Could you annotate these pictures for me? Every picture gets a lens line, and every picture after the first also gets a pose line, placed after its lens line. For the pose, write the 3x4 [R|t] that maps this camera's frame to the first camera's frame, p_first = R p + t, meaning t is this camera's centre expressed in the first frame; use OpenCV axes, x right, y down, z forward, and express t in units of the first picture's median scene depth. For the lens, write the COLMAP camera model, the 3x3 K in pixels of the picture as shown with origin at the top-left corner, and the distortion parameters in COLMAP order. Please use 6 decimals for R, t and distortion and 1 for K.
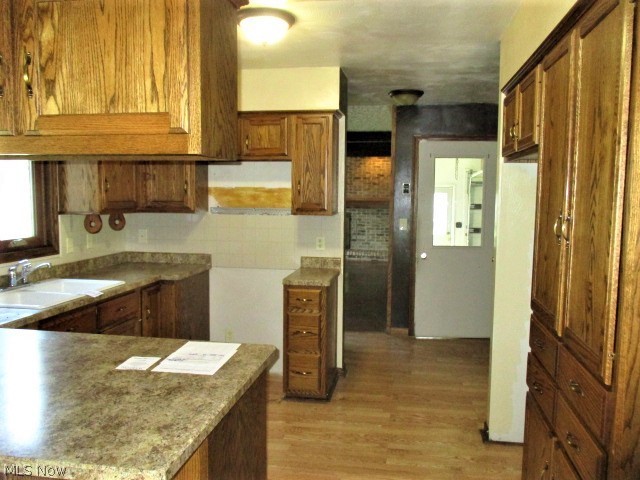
lens RADIAL K [[549.0, 0, 320.0], [0, 549.0, 240.0], [0, 0, 1]] dist [-0.006572, -0.002830]
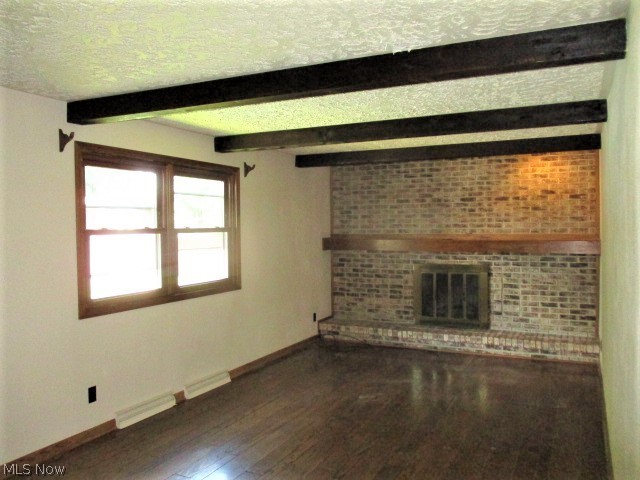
lens RADIAL K [[549.0, 0, 320.0], [0, 549.0, 240.0], [0, 0, 1]] dist [-0.006572, -0.002830]
pose [[0.962254, -0.009333, -0.271993, 0.042332], [-0.009711, 0.997598, -0.068587, -0.033586], [0.271980, 0.068639, 0.959852, 0.437709]]
